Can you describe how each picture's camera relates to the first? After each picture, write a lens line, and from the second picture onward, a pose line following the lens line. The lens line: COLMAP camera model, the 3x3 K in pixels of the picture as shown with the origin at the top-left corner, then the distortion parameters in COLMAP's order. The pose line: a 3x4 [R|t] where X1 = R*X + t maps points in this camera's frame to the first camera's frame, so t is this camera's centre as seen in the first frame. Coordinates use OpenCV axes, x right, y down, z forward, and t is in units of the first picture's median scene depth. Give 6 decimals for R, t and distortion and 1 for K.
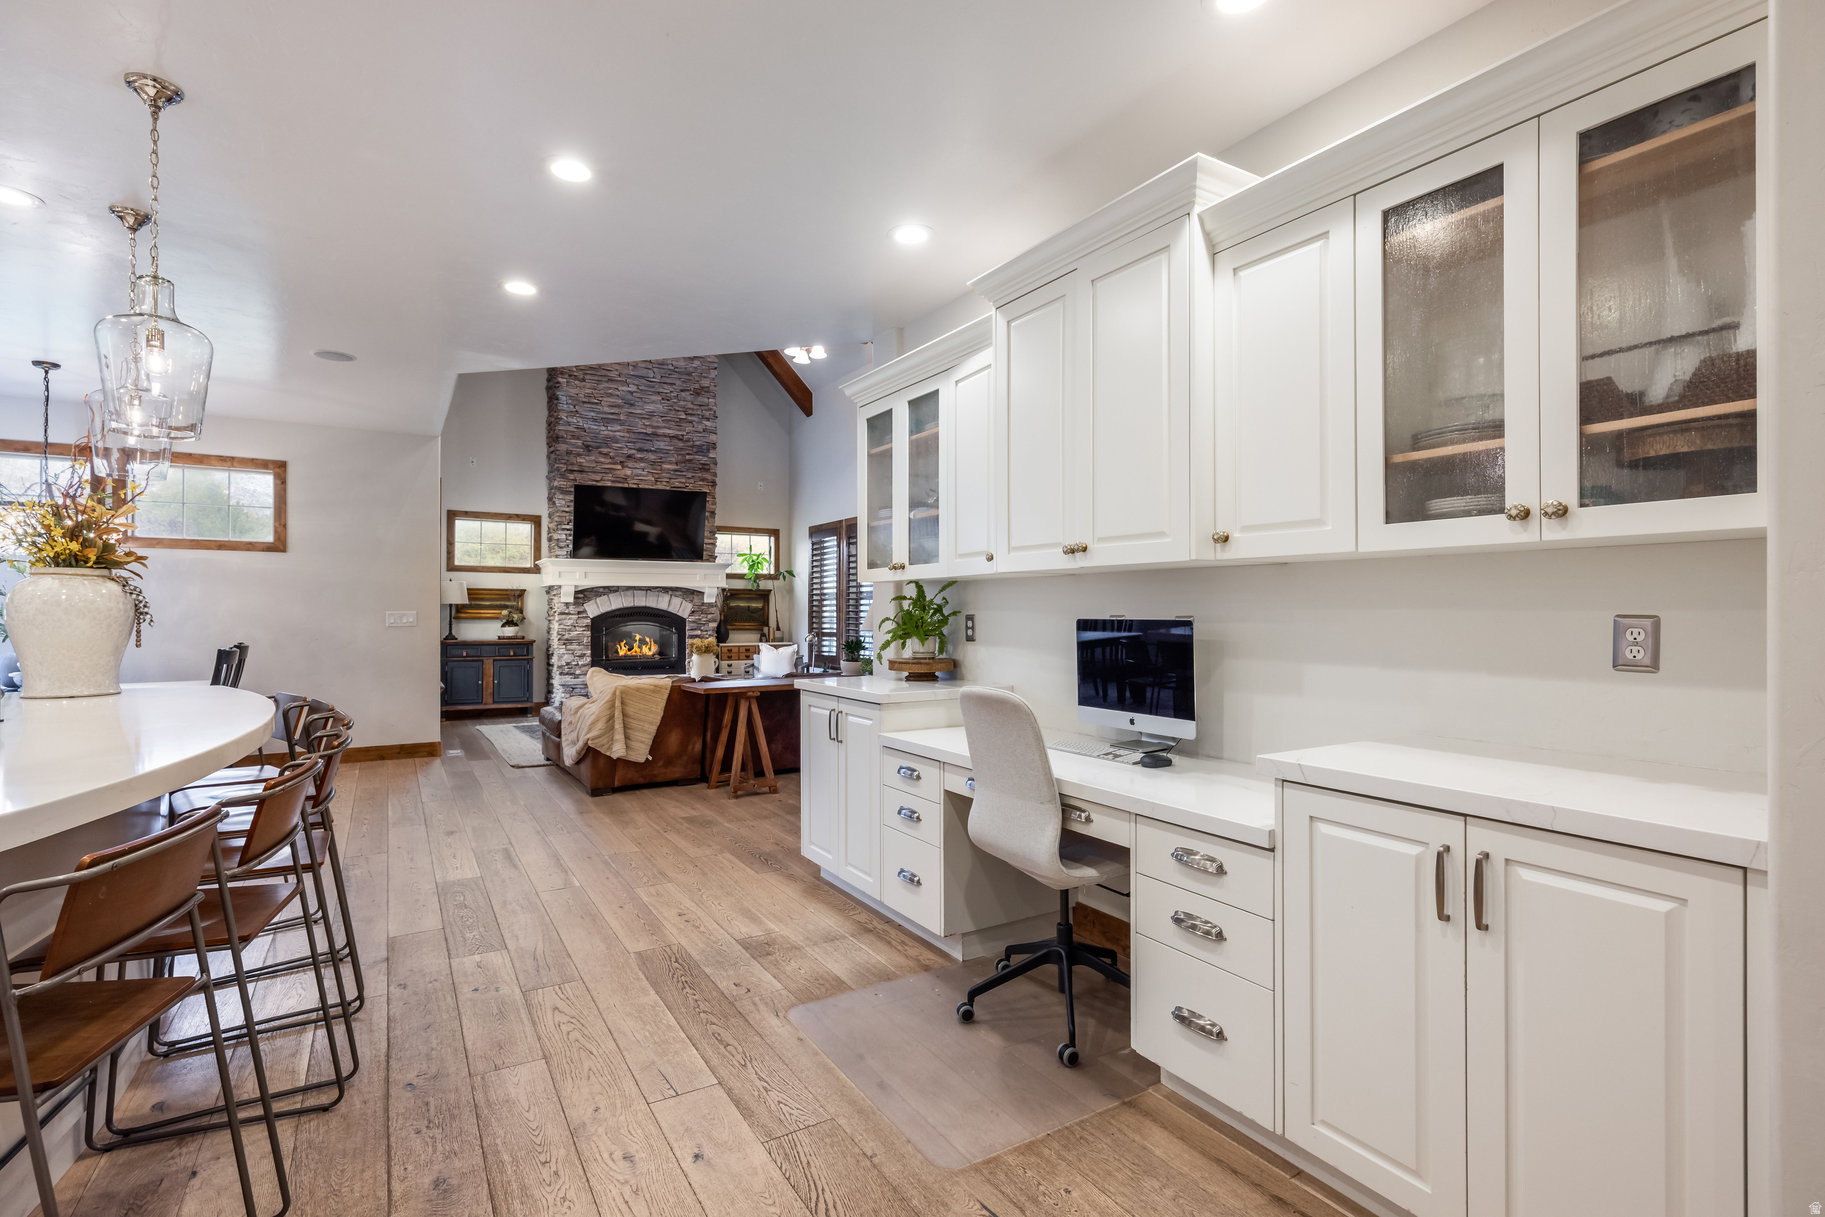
lens RADIAL K [[877.1, 0, 902.1], [0, 877.1, 605.6], [0, 0, 1]] dist [0.001007, 0.000695]
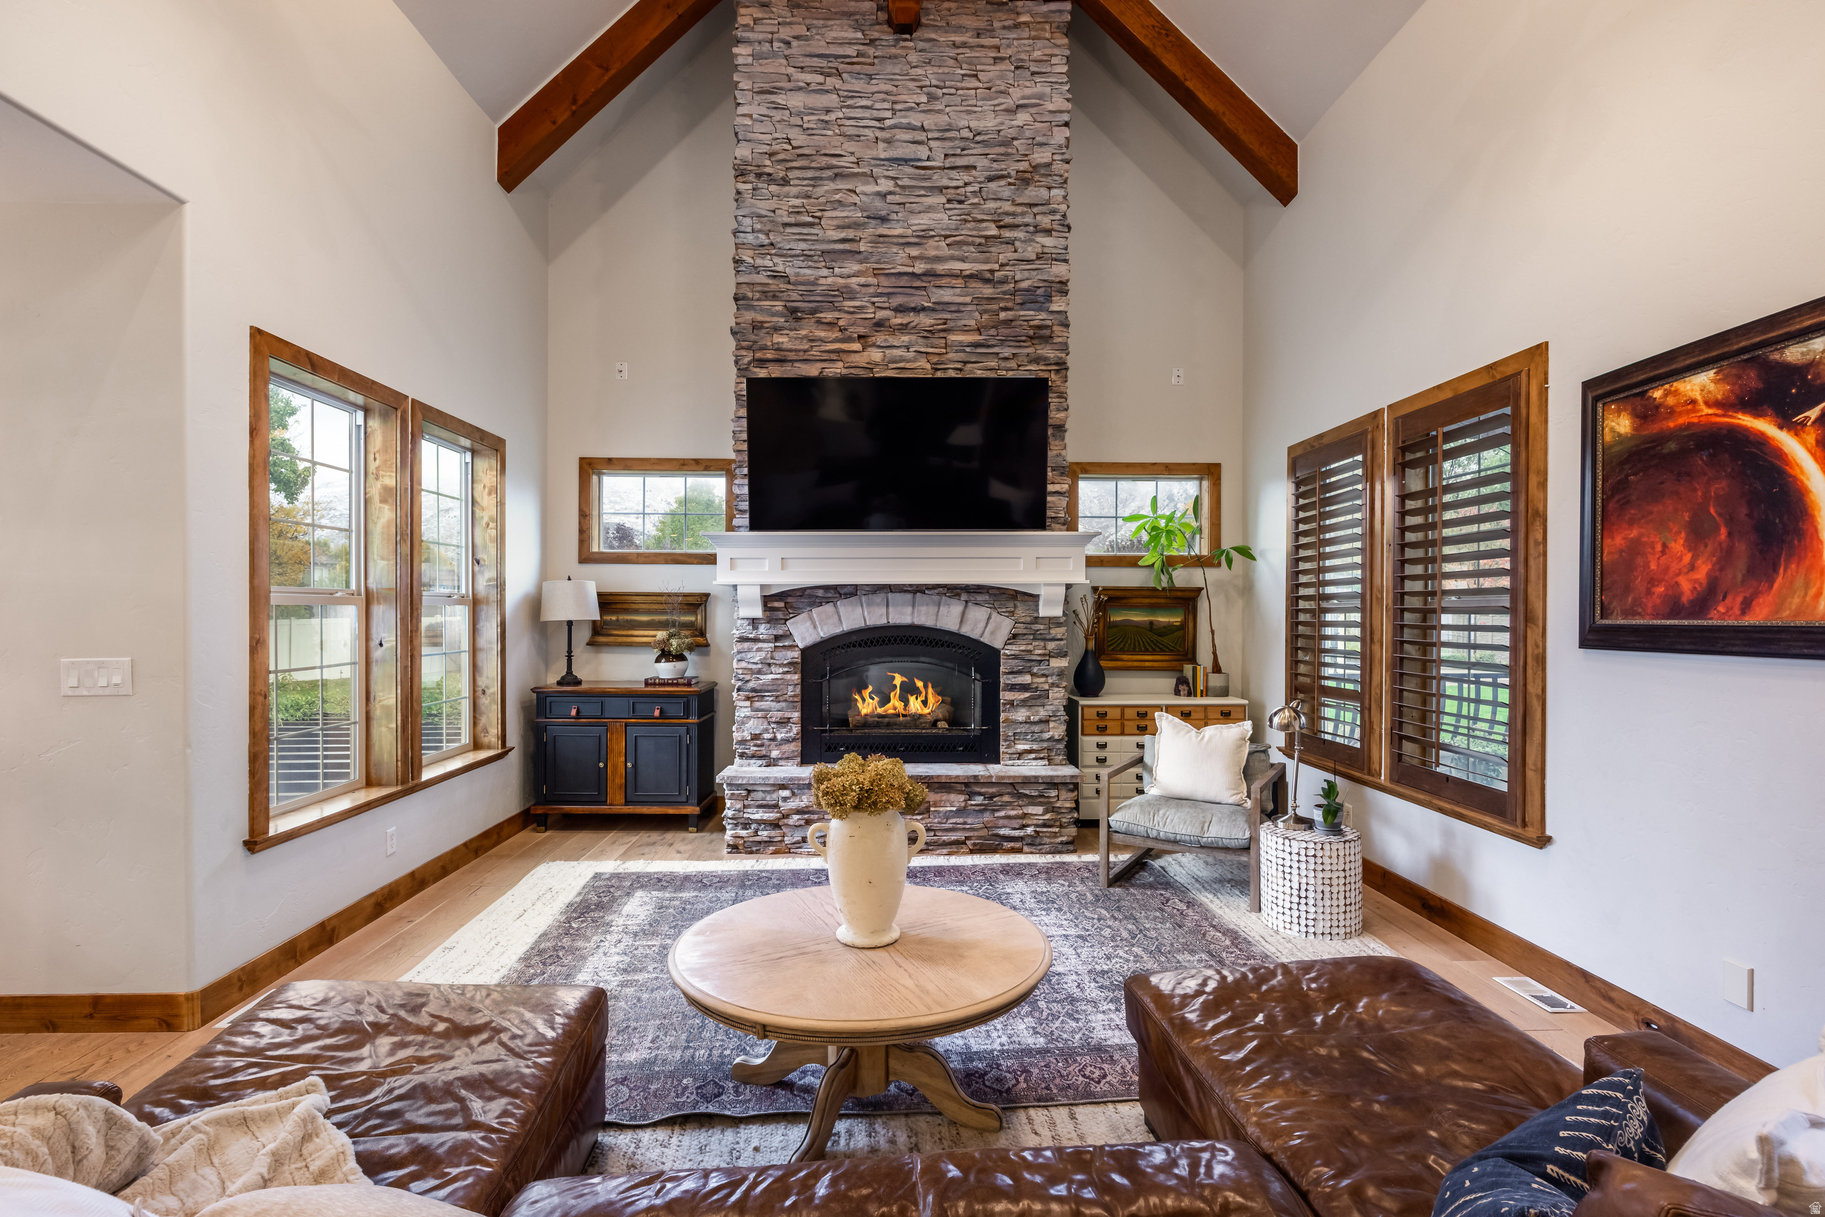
lens RADIAL K [[838.3, 0, 855.7], [0, 838.3, 605.4], [0, 0, 1]] dist [0.003488, 0.000890]
pose [[0.824881, 0.000102, -0.565307, -0.209145], [0.001008, 0.999998, 0.001652, -0.044044], [0.565306, -0.001933, 0.824879, 2.378818]]
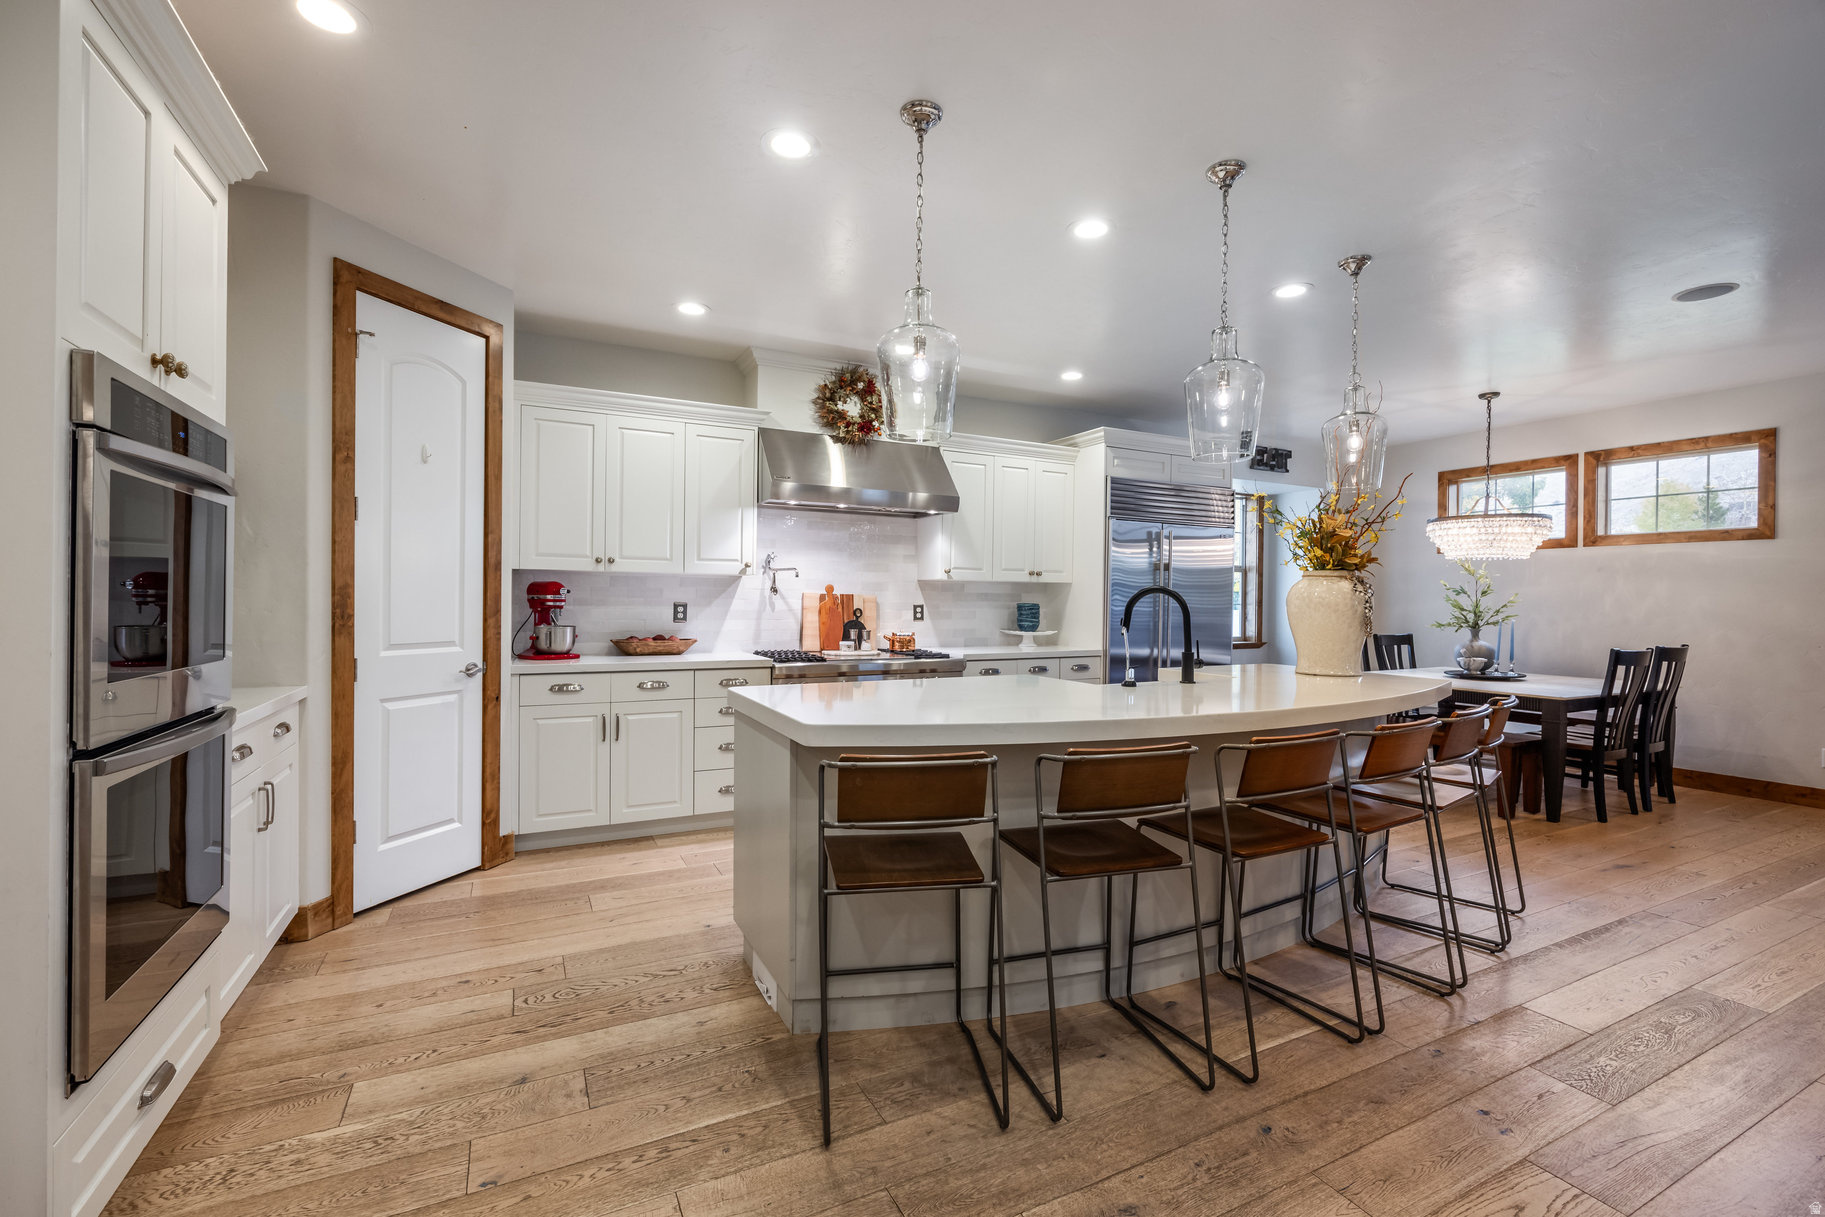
lens RADIAL K [[783.4, 0, 895.1], [0, 783.4, 603.3], [0, 0, 1]] dist [-0.001472, 0.000106]
pose [[-0.075814, 0.002906, -0.997118, 0.238812], [-0.004363, 0.999985, 0.003246, 0.002176], [0.997112, 0.004597, -0.075800, 0.589686]]
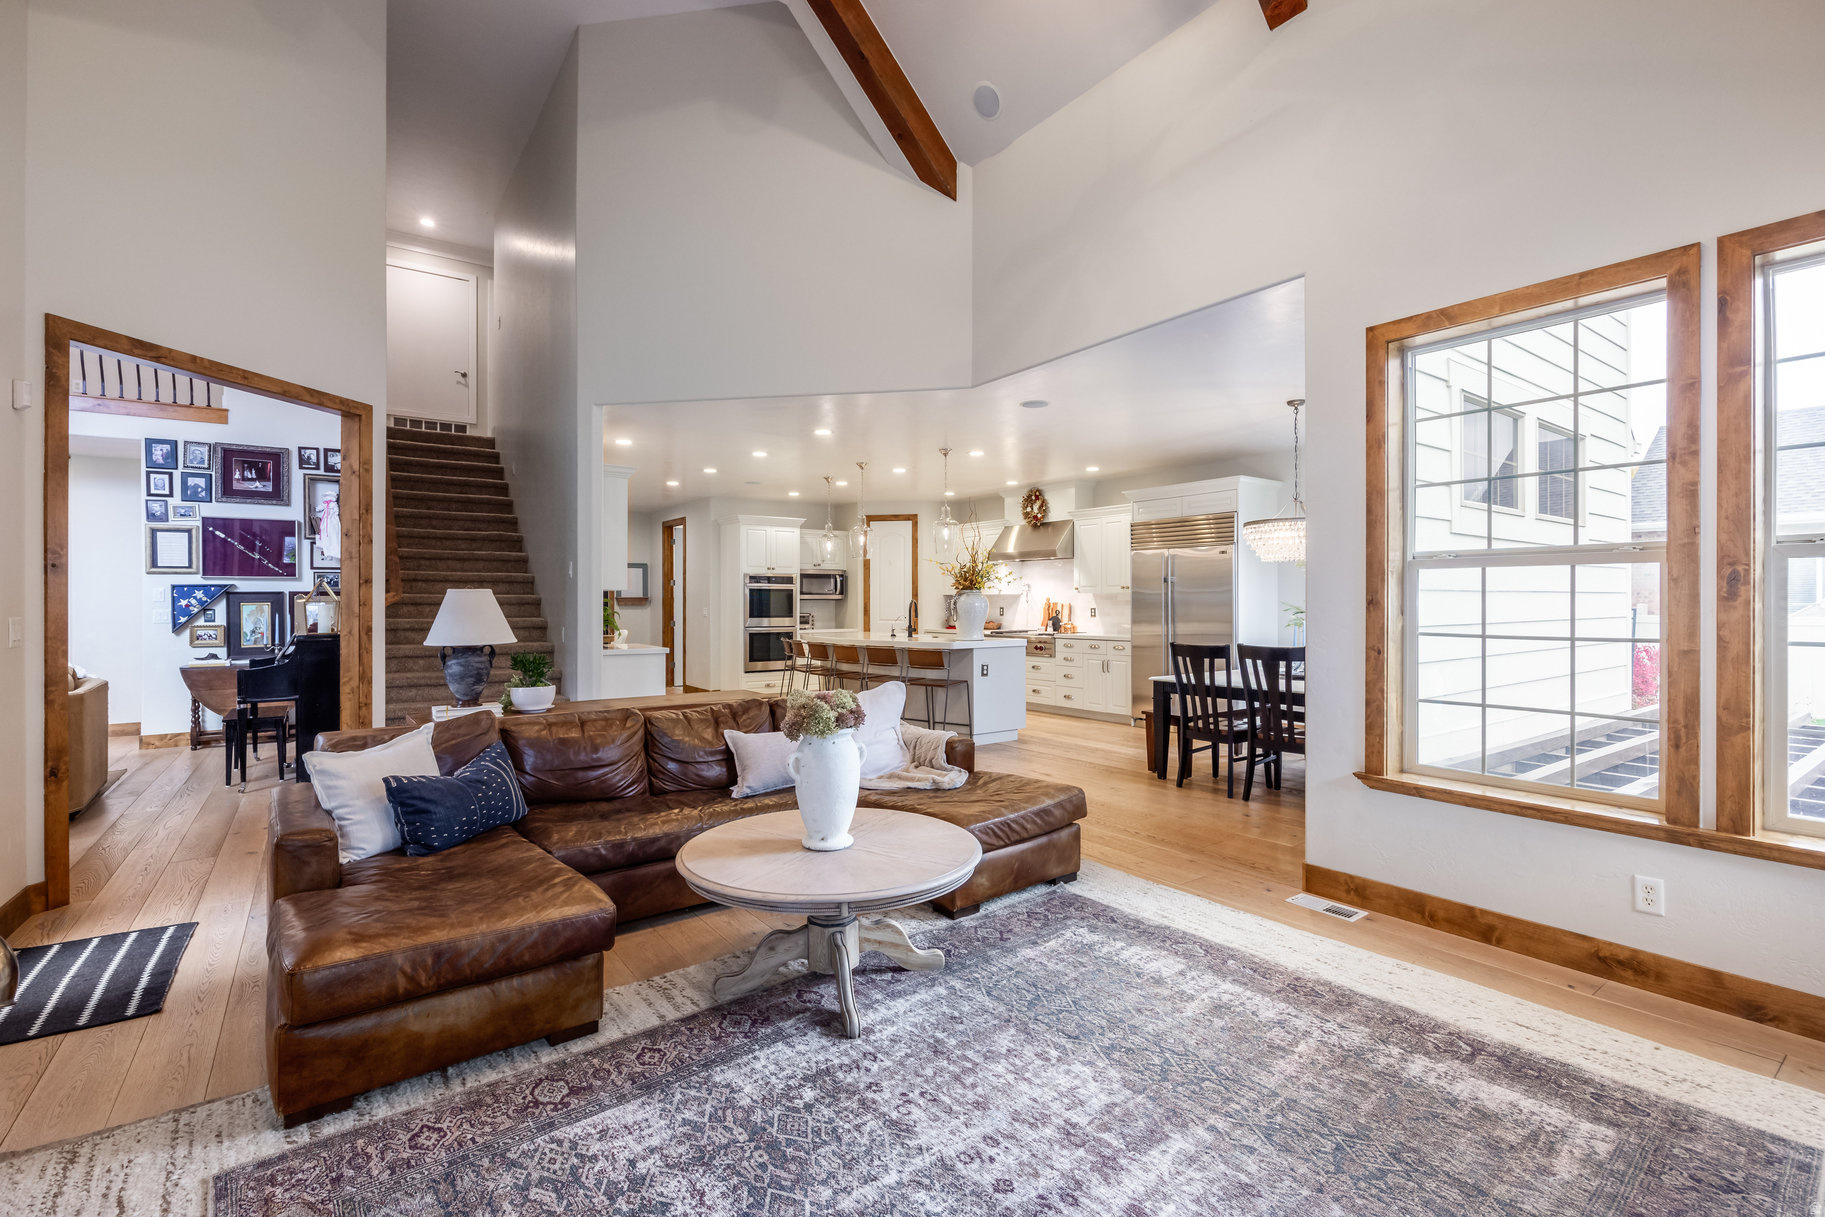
lens RADIAL K [[783.4, 0, 908.8], [0, 783.4, 593.4], [0, 0, 1]] dist [-0.001472, 0.000106]
pose [[-0.996253, 0.001998, -0.086464, -0.671830], [0.003139, 0.999910, -0.013056, -0.006645], [0.086430, -0.013279, -0.996169, 3.983067]]
